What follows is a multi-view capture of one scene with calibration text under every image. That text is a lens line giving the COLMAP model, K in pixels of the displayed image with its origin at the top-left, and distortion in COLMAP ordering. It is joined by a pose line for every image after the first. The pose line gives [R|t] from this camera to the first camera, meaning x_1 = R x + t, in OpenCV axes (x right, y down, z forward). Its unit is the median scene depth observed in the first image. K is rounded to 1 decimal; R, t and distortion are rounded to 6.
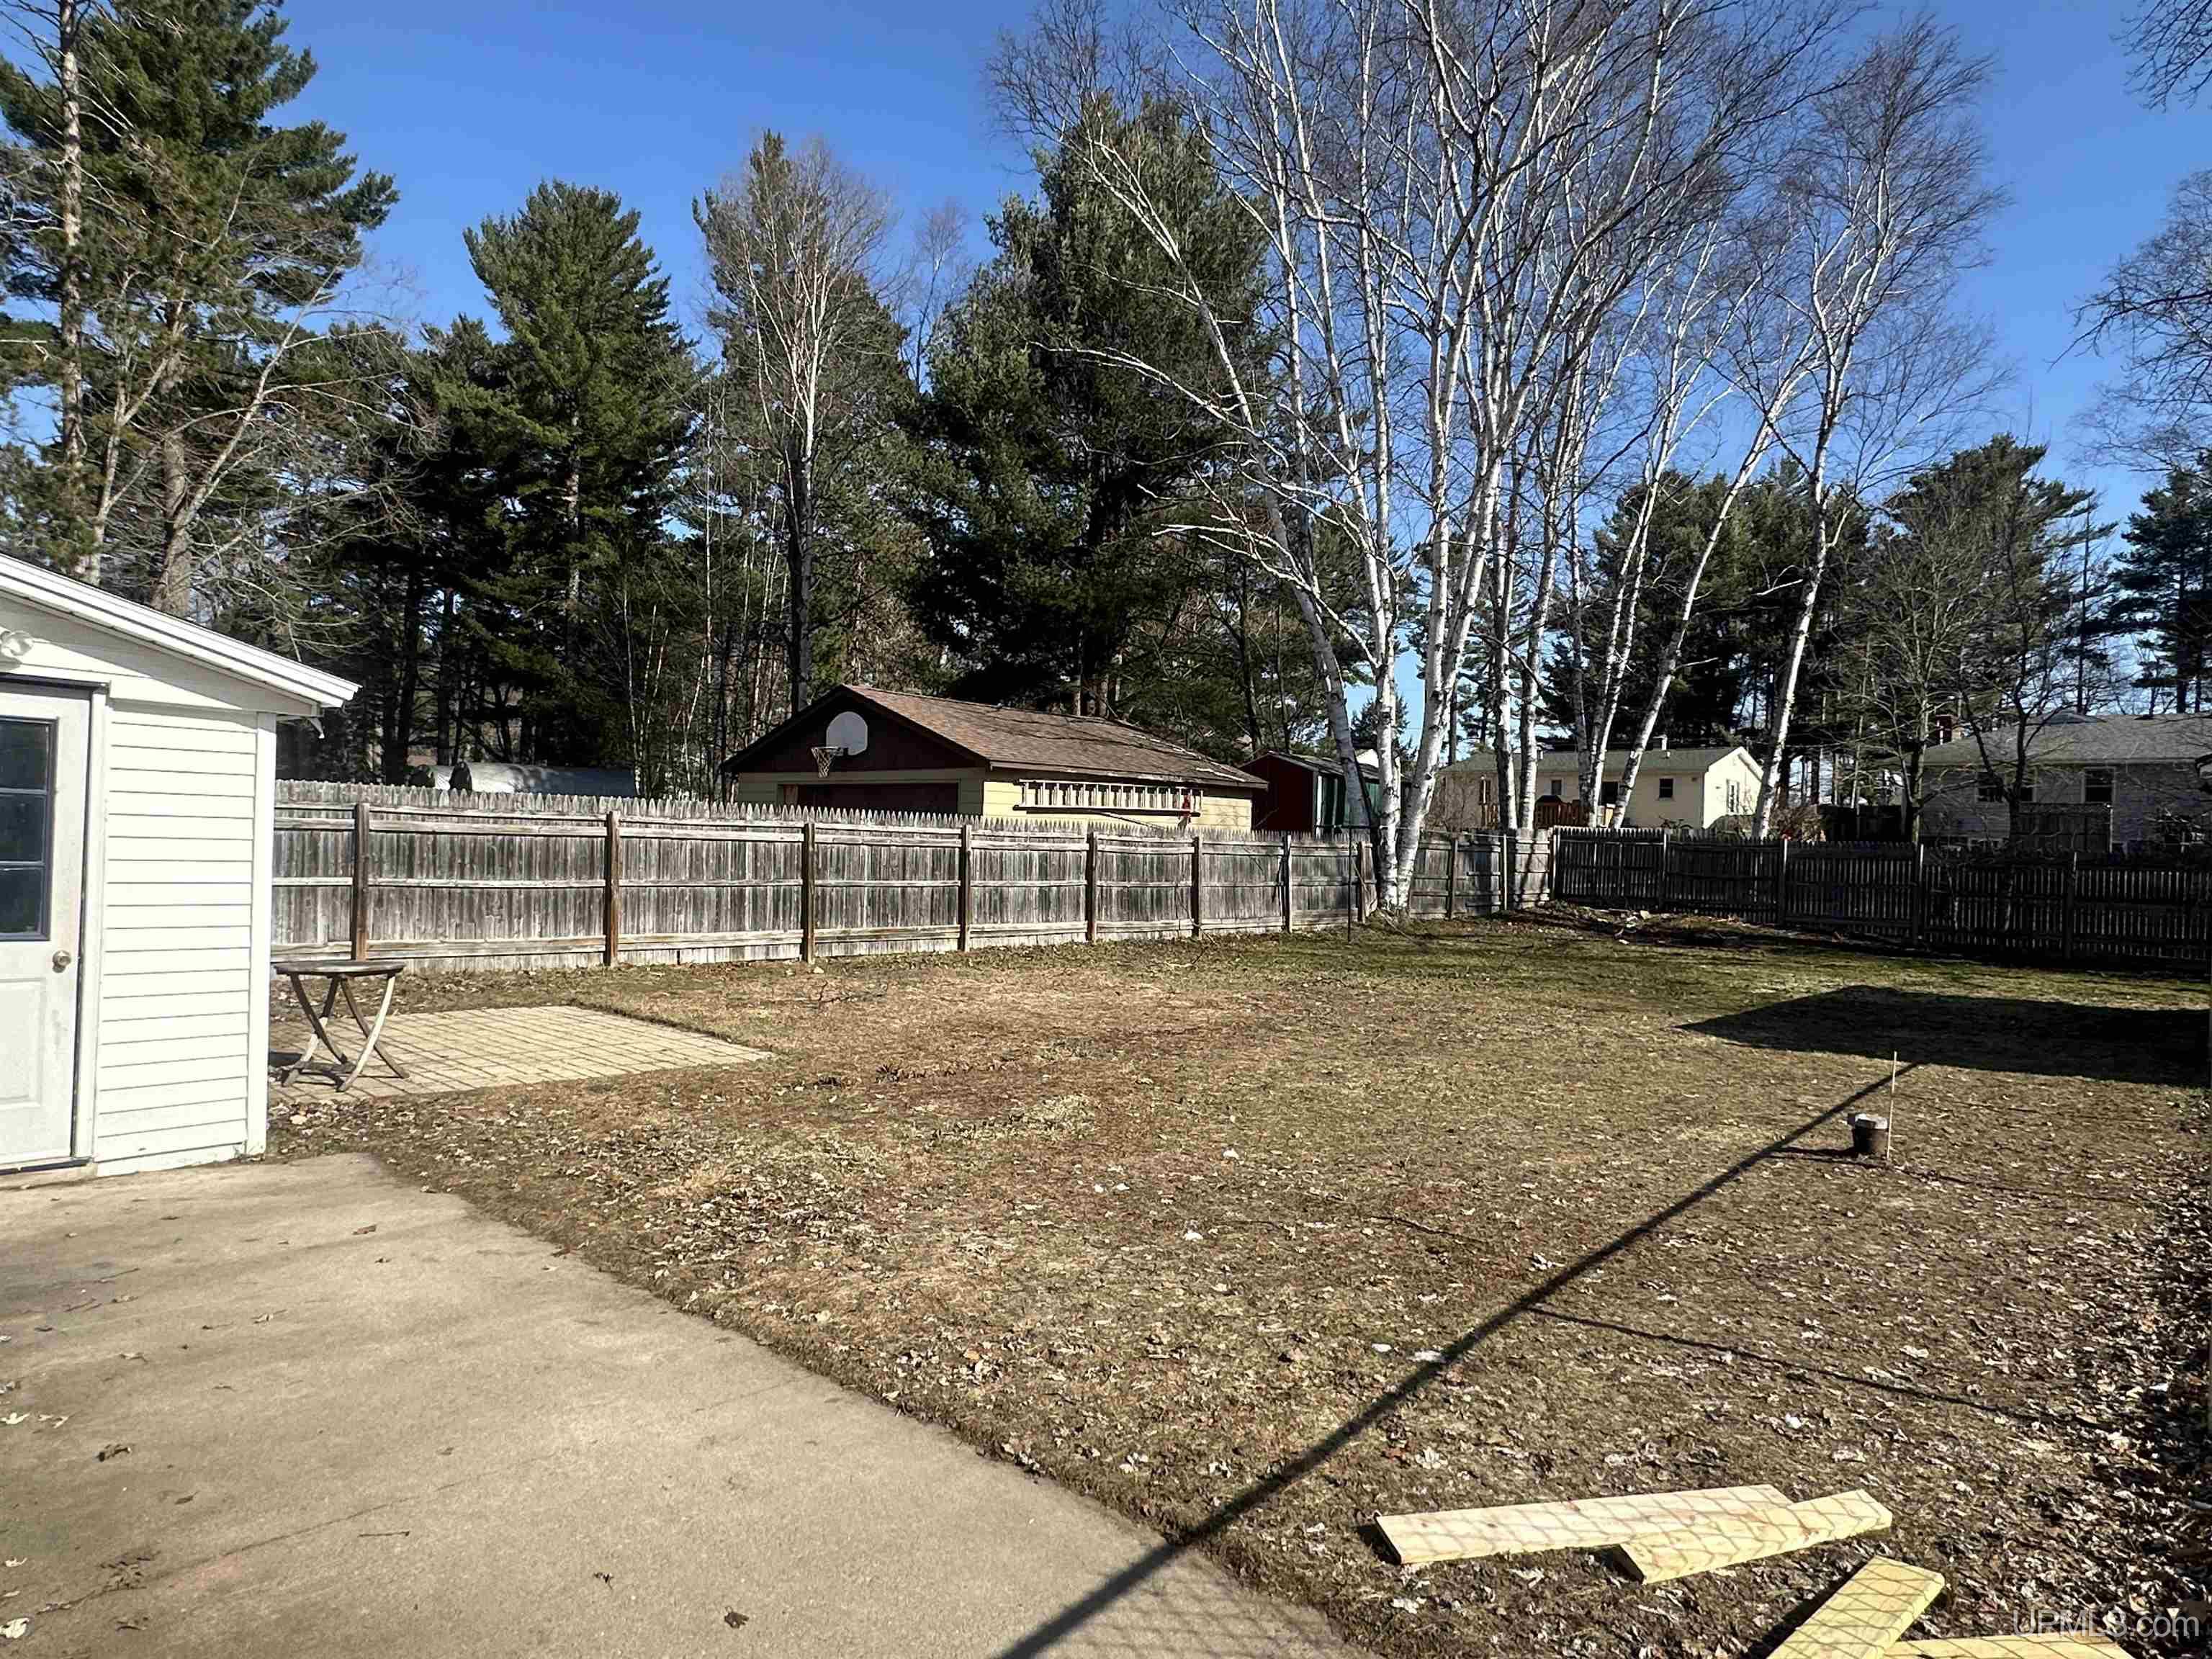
lens RADIAL K [[1334.7, 0, 1102.4], [0, 1334.7, 843.0], [0, 0, 1]] dist [-0.003352, 0.001210]
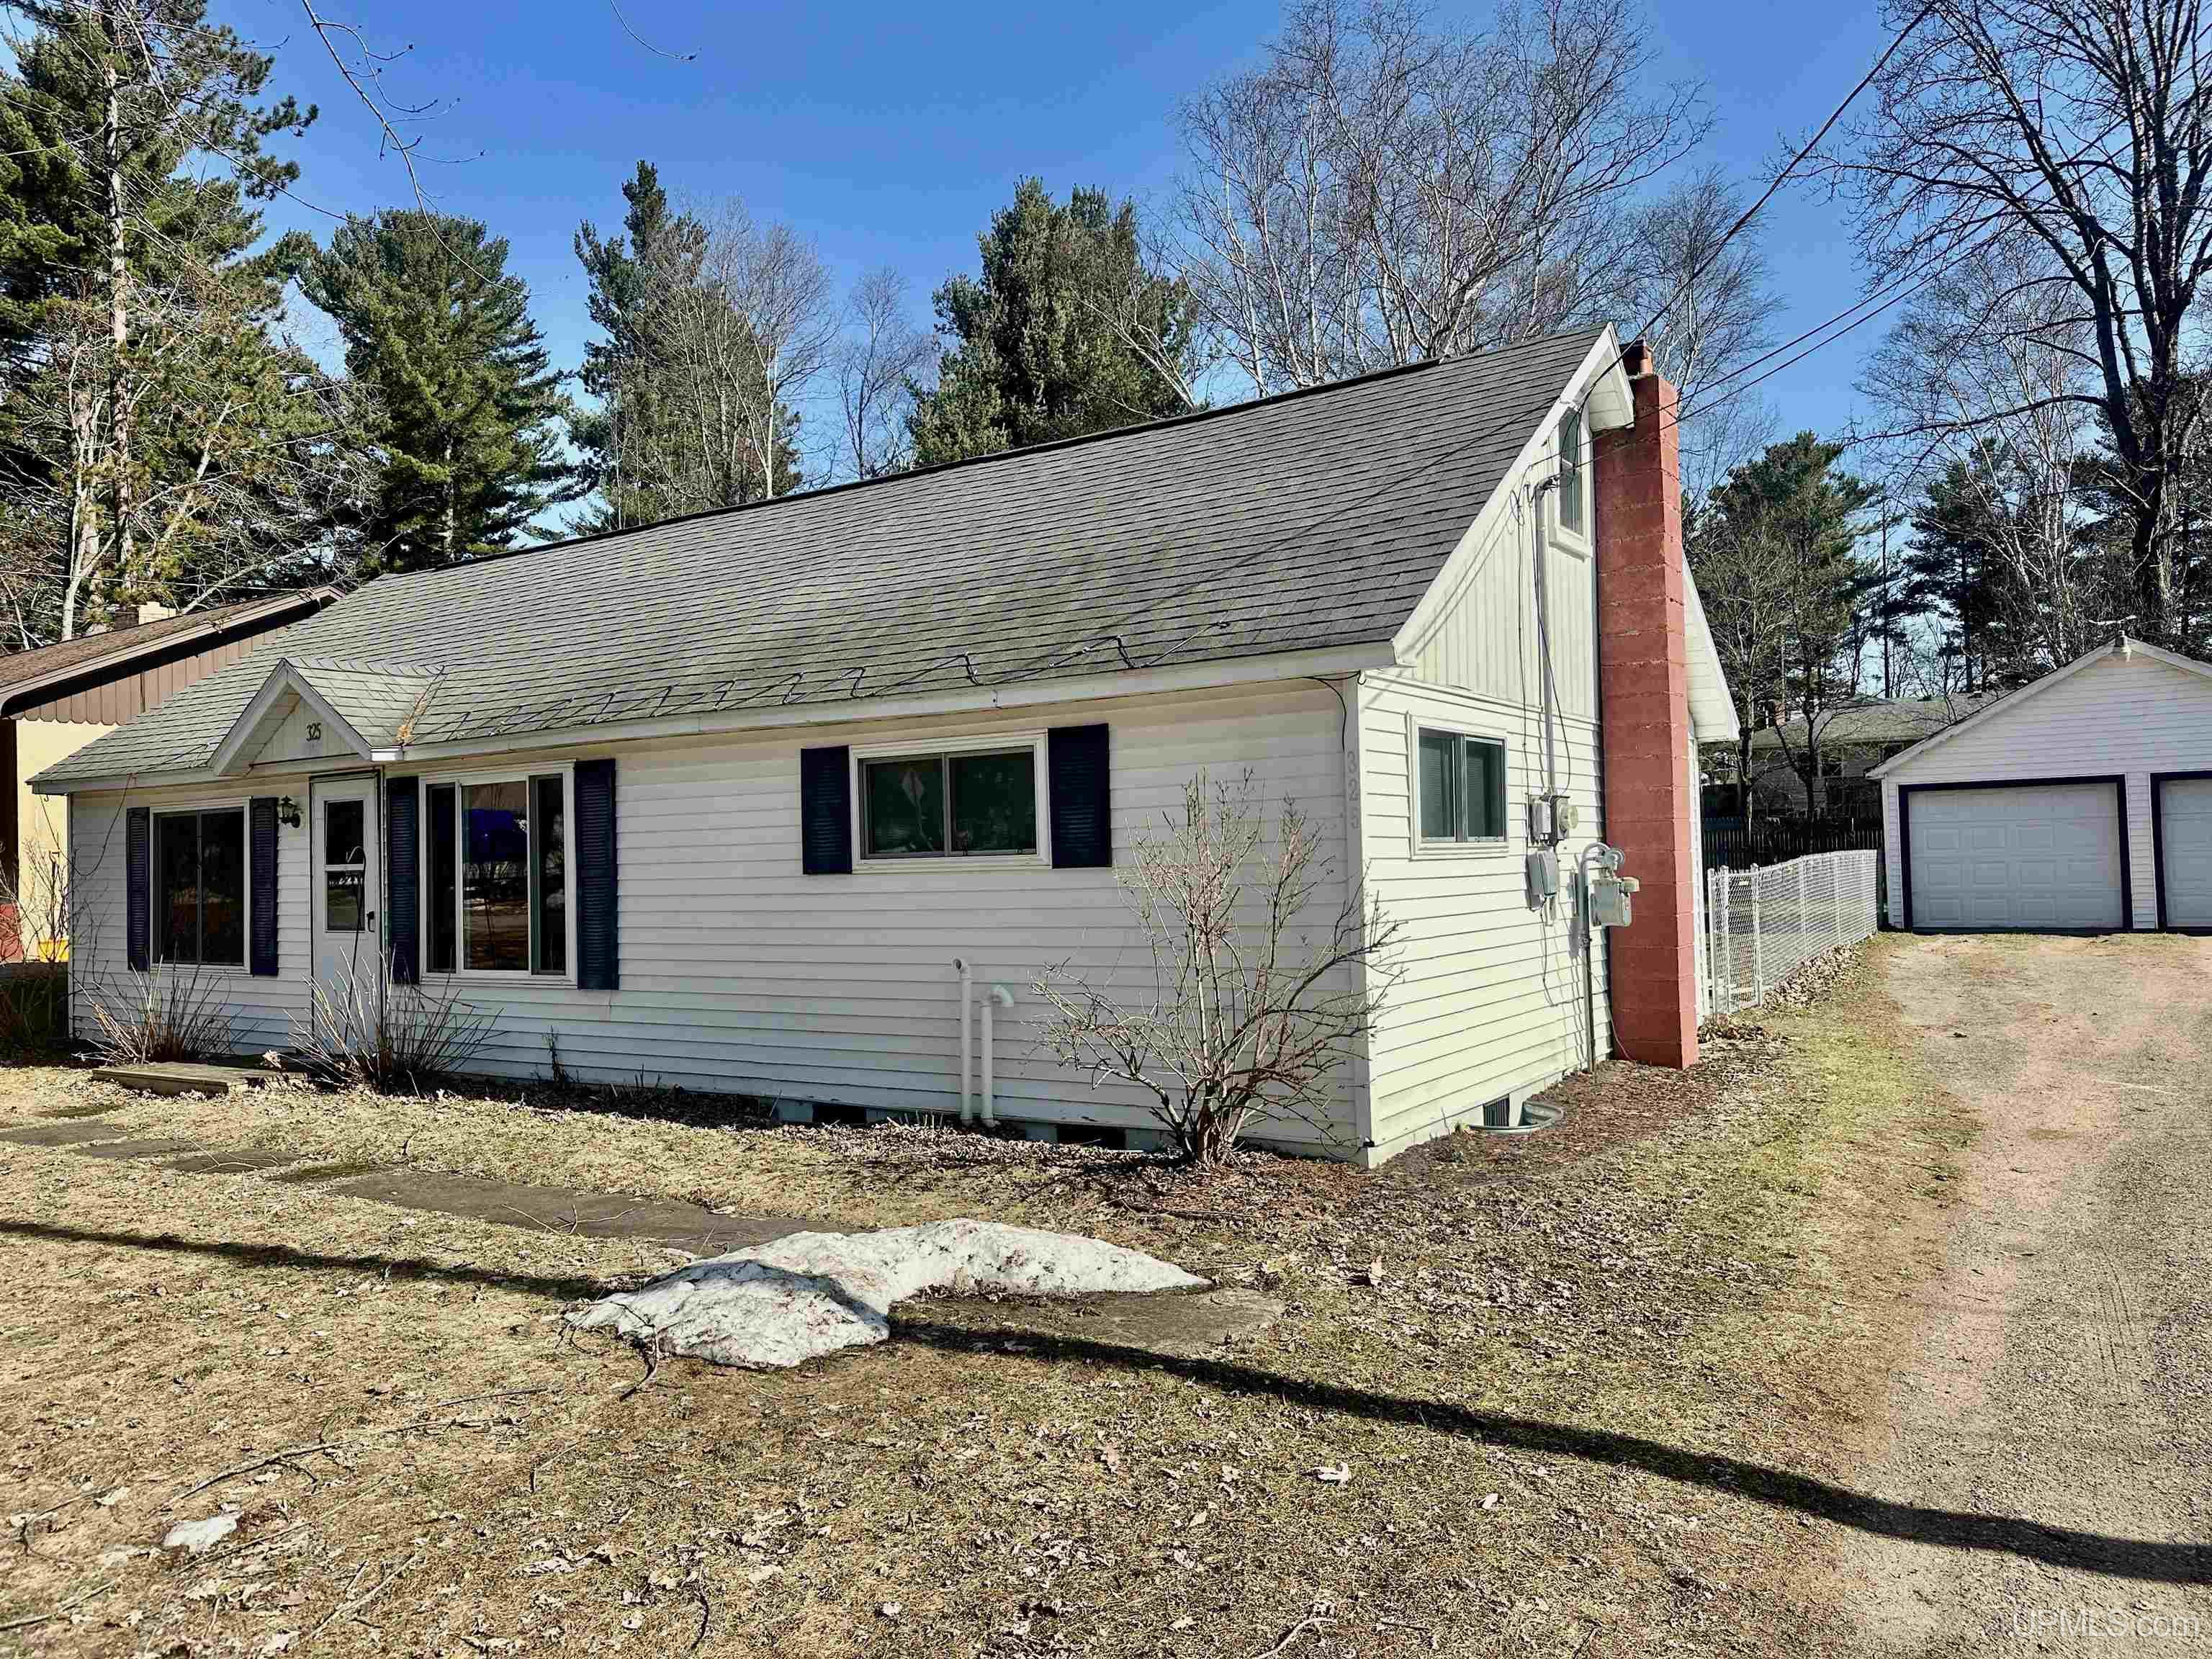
lens RADIAL K [[1580.7, 0, 1109.2], [0, 1580.7, 821.2], [0, 0, 1]] dist [0.031528, -0.030313]
pose [[0.986047, -0.054120, 0.157424, -0.273609], [0.057729, 0.998162, -0.018439, -0.003648], [-0.156137, 0.027270, 0.987359, -0.479473]]
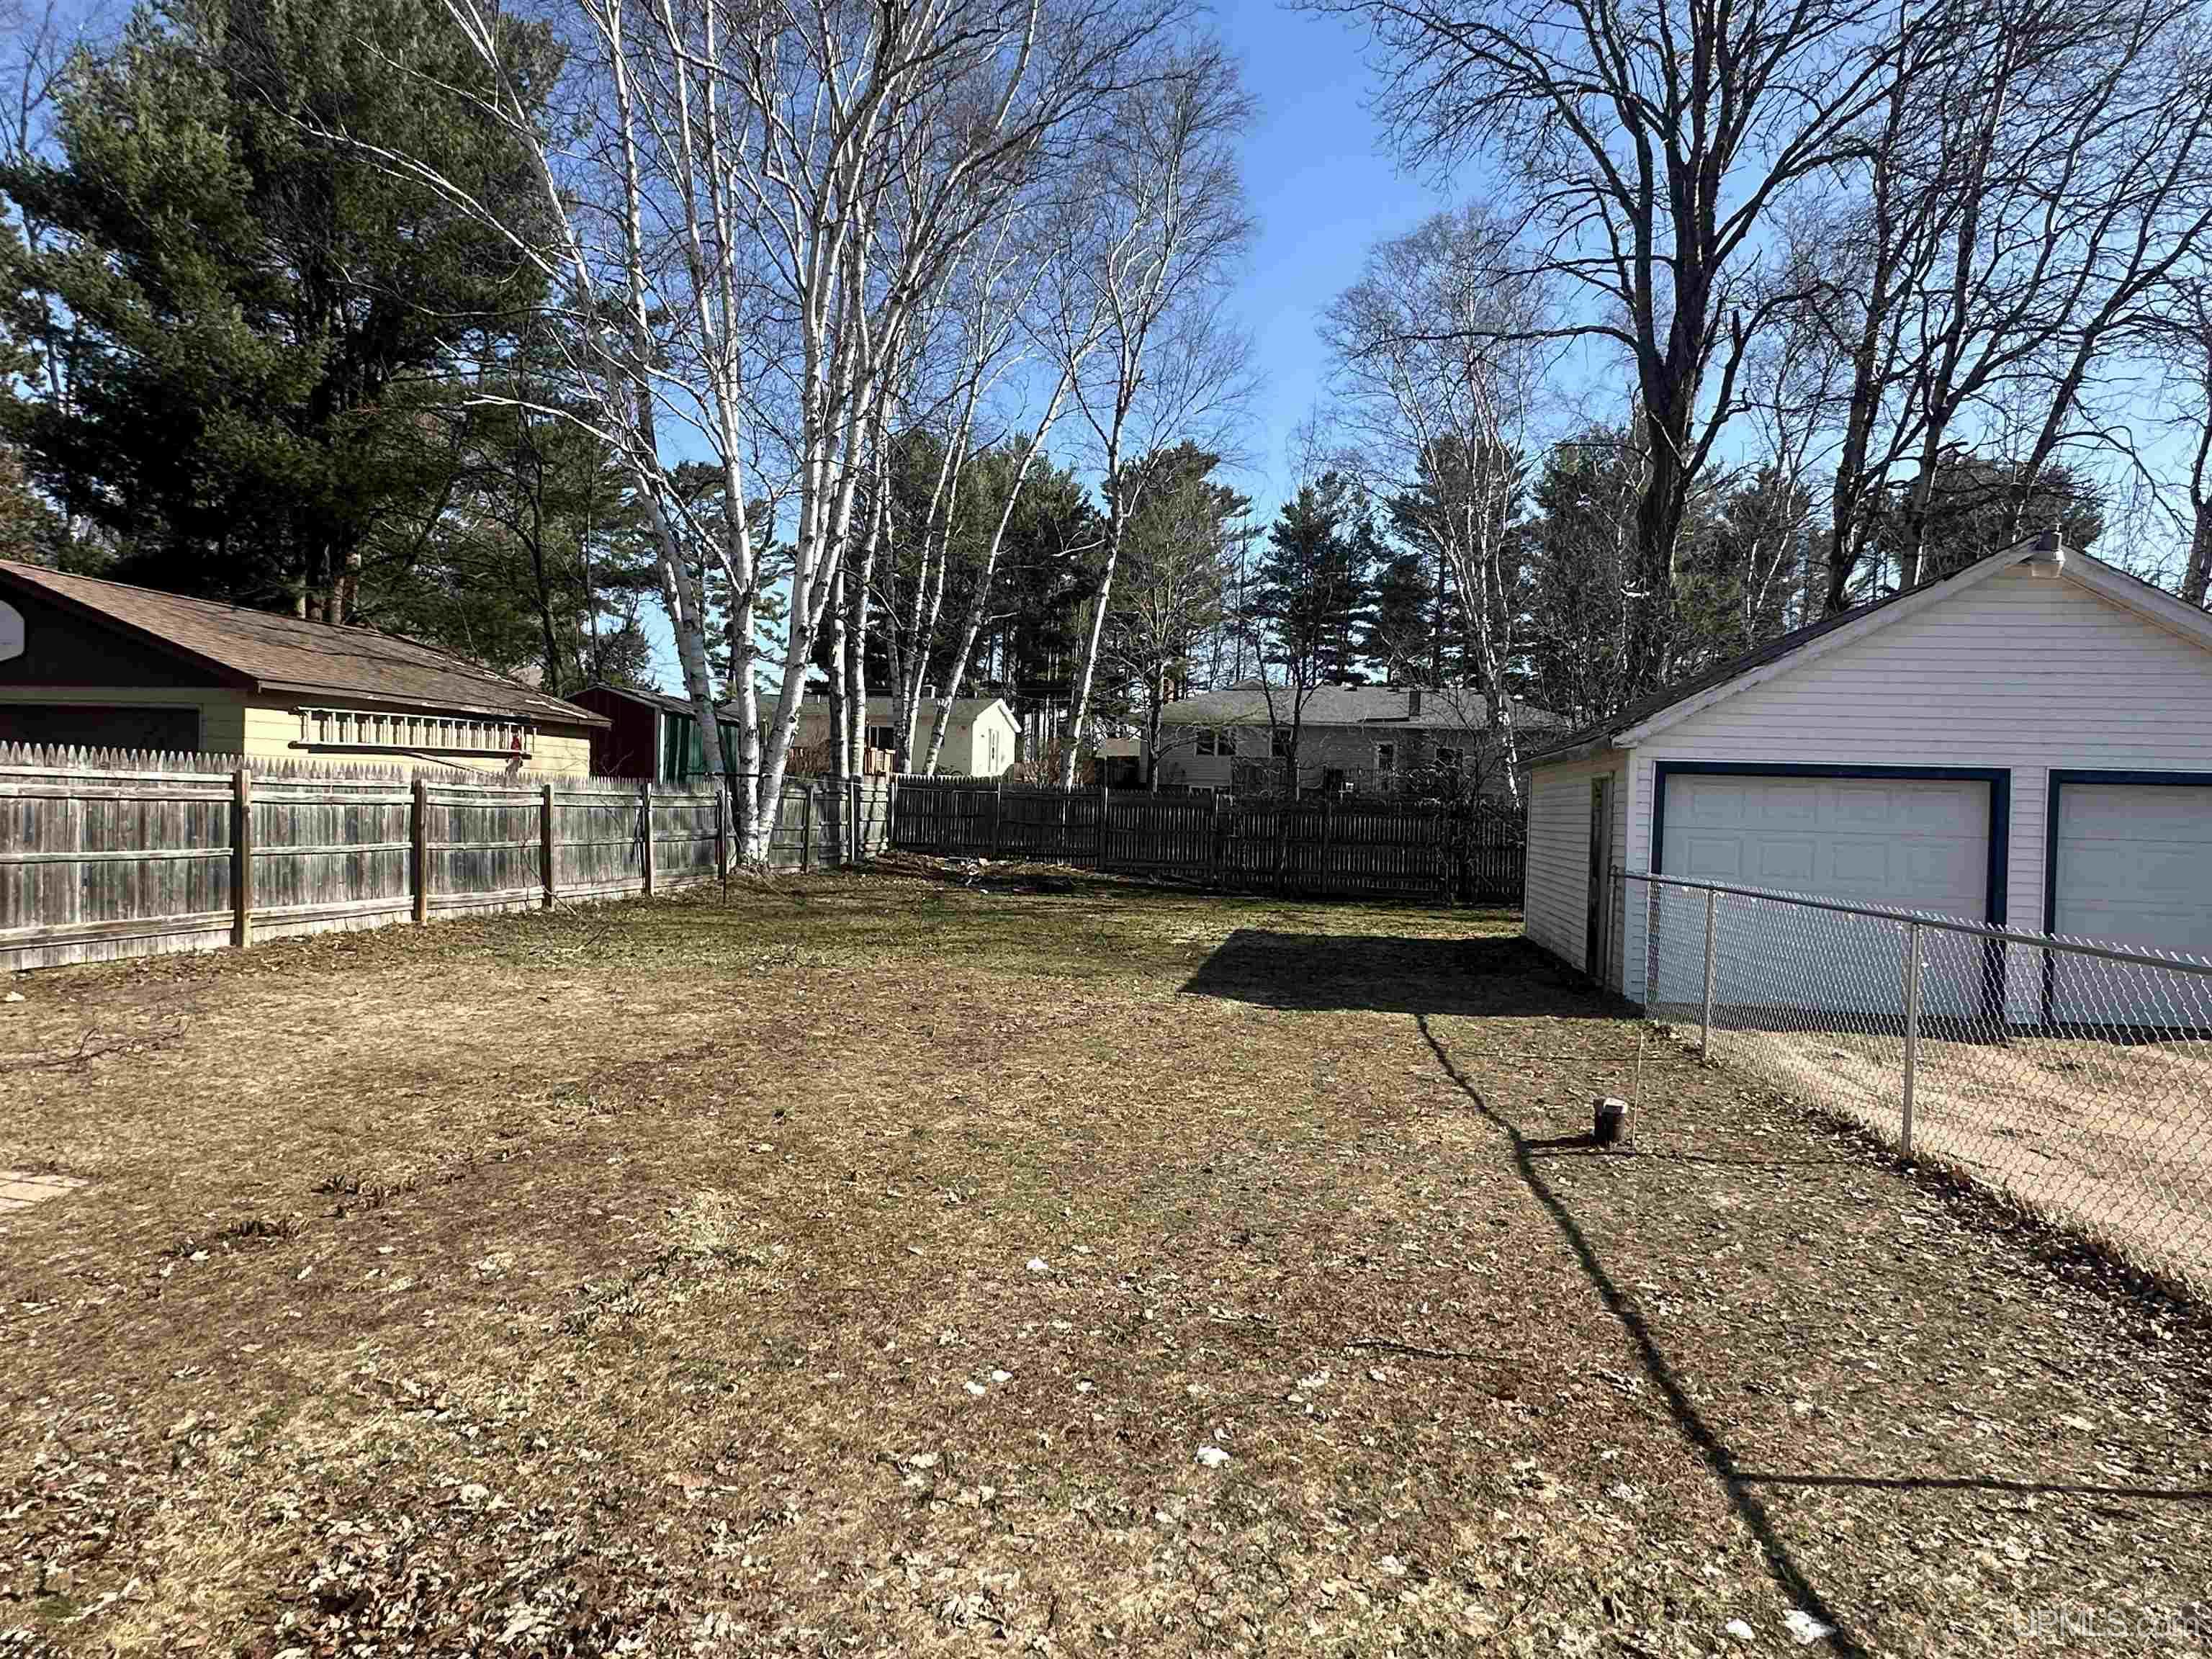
lens RADIAL K [[1334.7, 0, 1103.4], [0, 1334.7, 838.0], [0, 0, 1]] dist [-0.003352, 0.001210]
pose [[0.842667, -0.015574, 0.538210, -0.068856], [-0.006474, 0.999216, 0.039049, -0.005392], [-0.538396, -0.036390, 0.841906, 0.109927]]
